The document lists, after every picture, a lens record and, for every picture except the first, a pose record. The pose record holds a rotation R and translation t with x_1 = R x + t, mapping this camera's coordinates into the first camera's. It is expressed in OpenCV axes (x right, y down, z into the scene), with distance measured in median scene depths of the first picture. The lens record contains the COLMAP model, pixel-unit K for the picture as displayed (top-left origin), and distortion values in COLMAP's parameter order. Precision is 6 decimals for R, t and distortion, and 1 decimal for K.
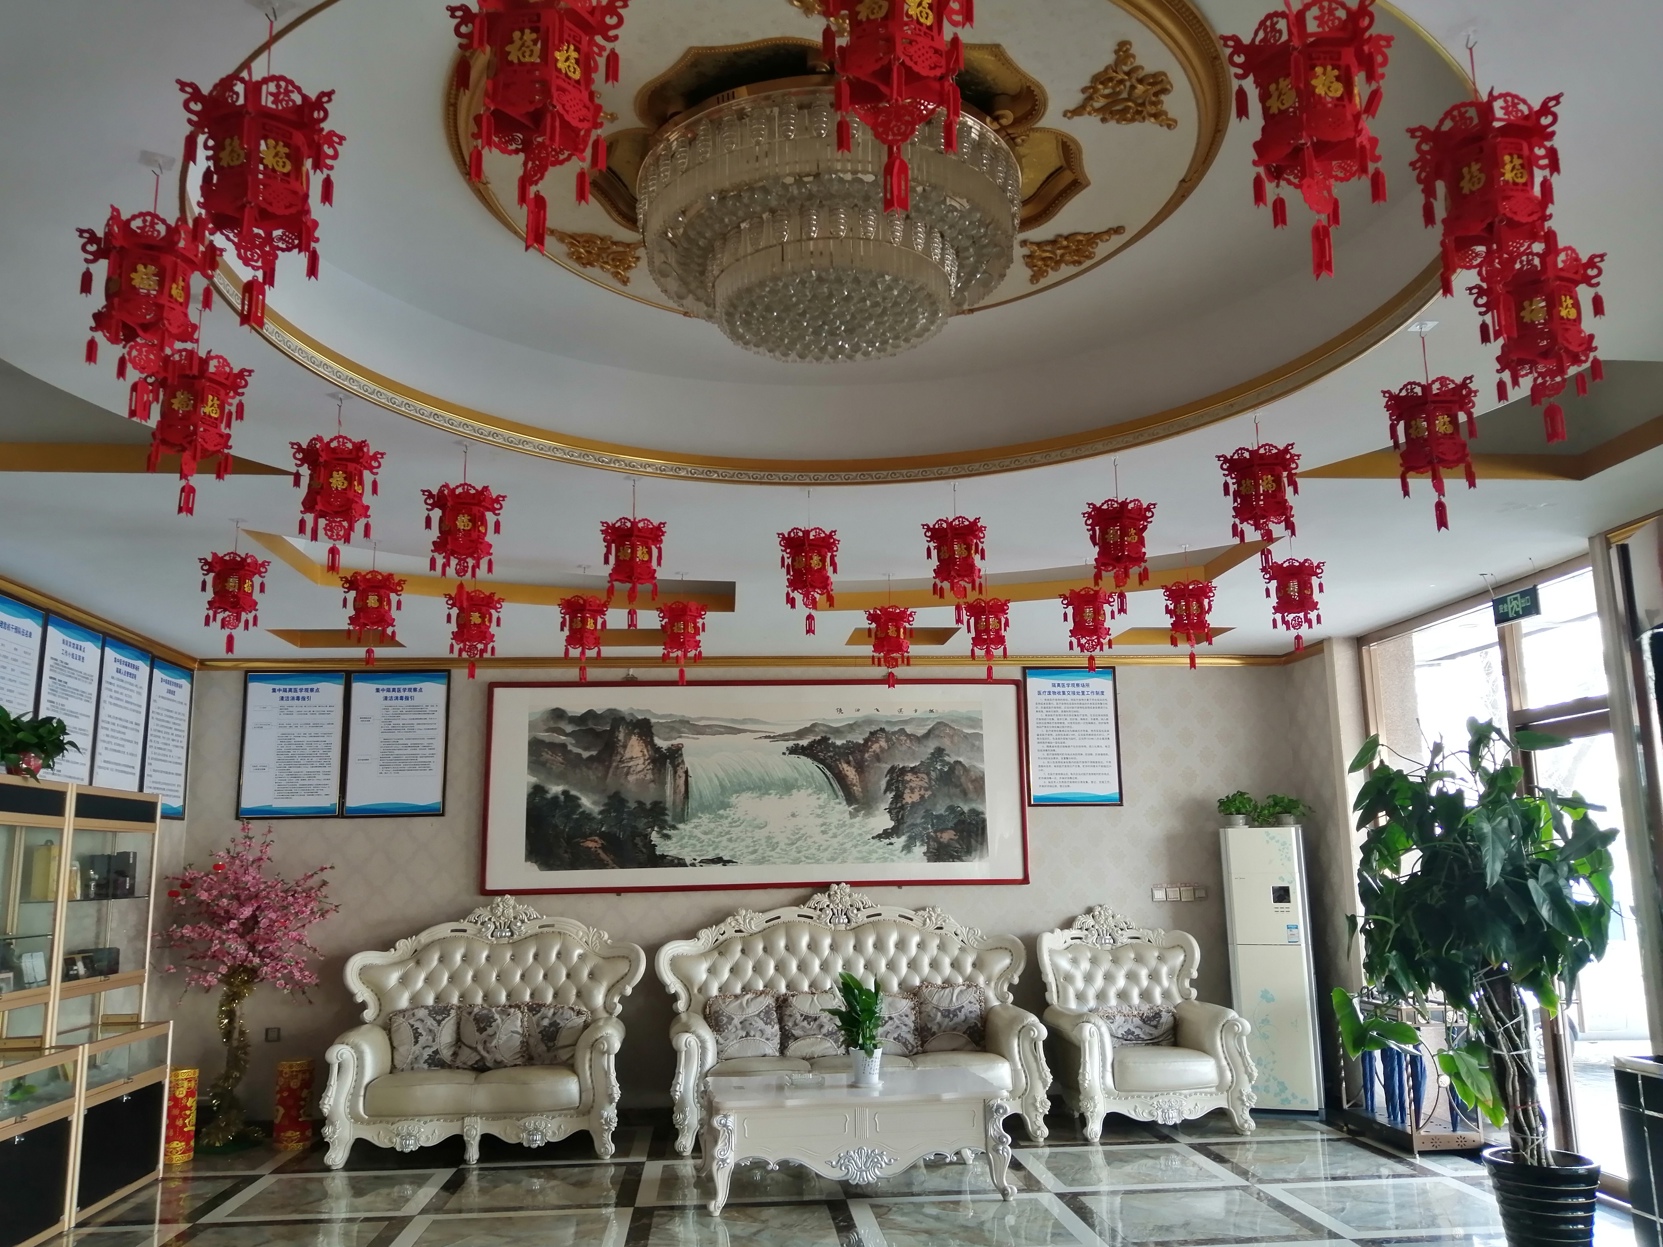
lens RADIAL K [[1314.1, 0, 831.5], [0, 1314.1, 623.5], [0, 0, 1]] dist [0.122673, -0.253855]
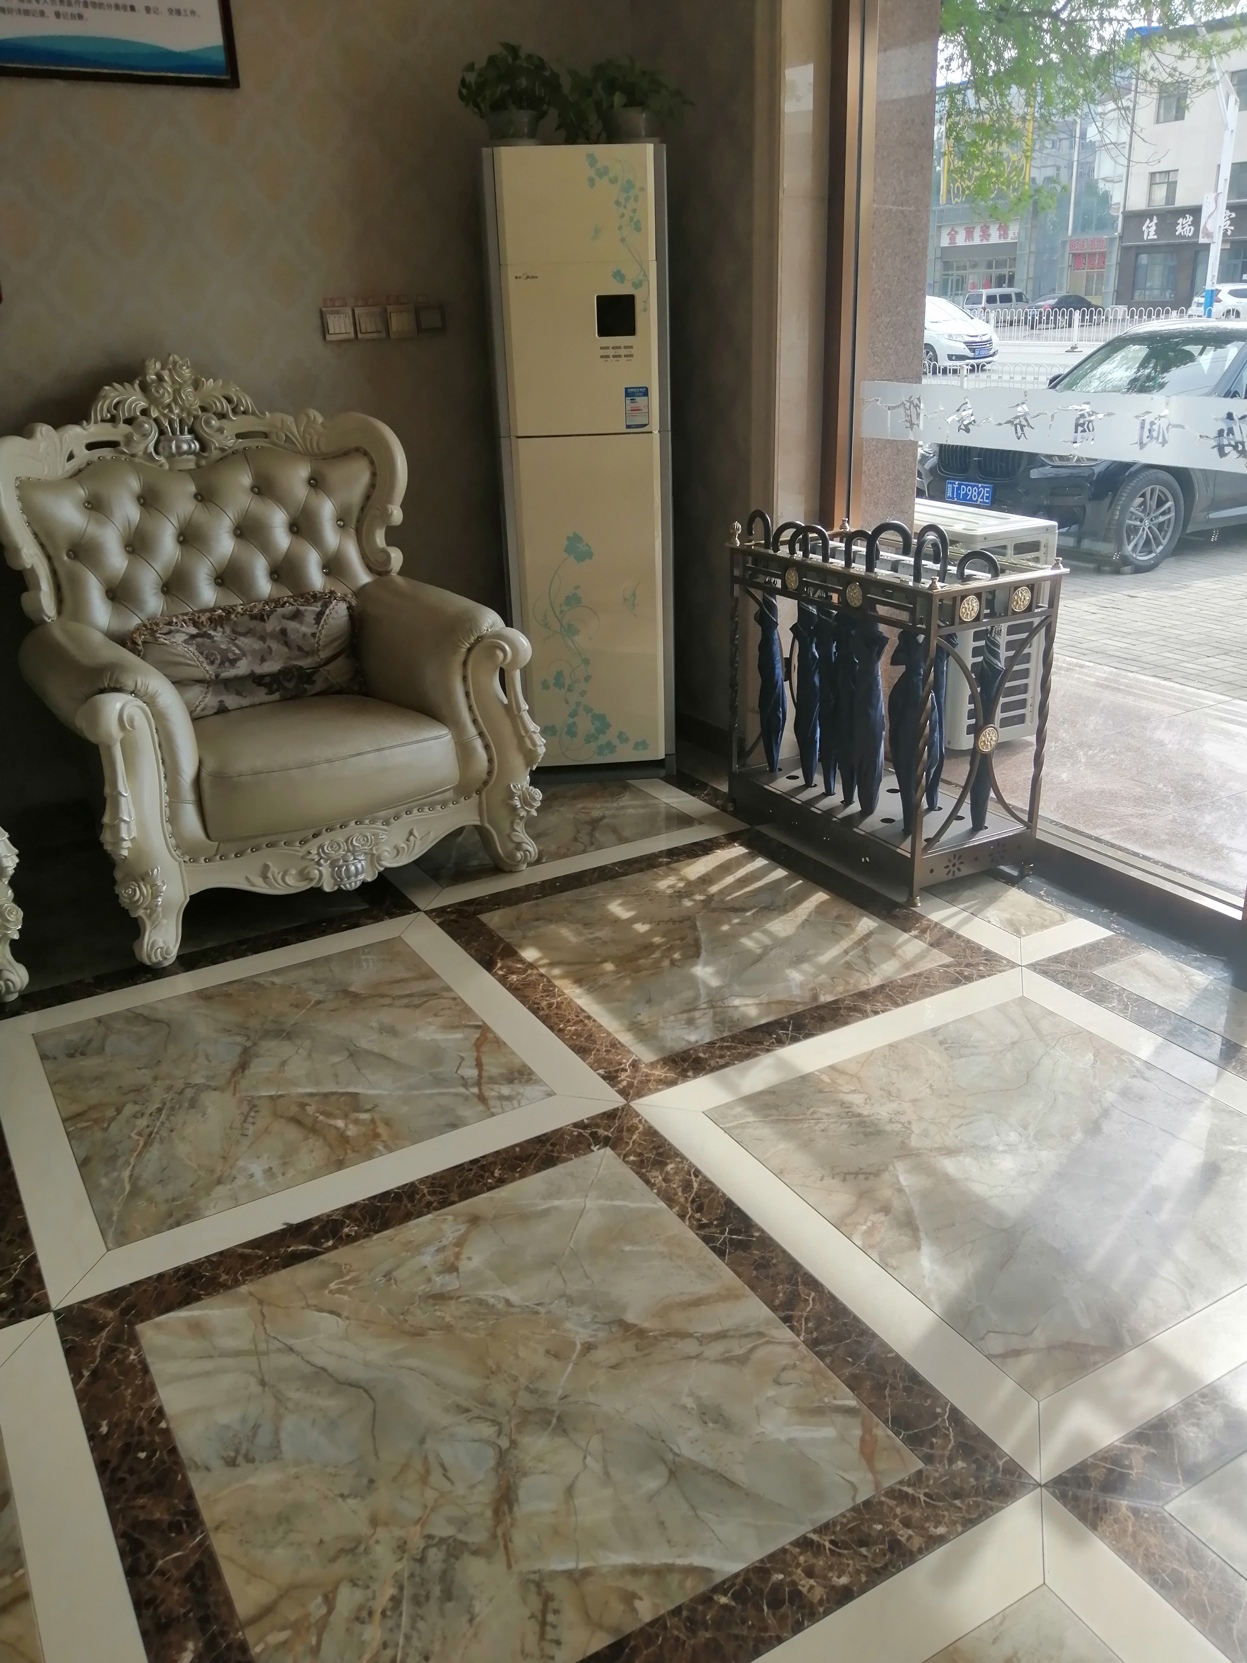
lens RADIAL K [[1314.1, 0, 655.0], [0, 1314.1, 823.6], [0, 0, 1]] dist [0.122673, -0.253855]
pose [[0.901536, -0.166812, 0.399258, 0.160236], [-0.070219, 0.854073, 0.515392, 0.121522], [-0.426969, -0.492680, 0.758264, 0.589757]]
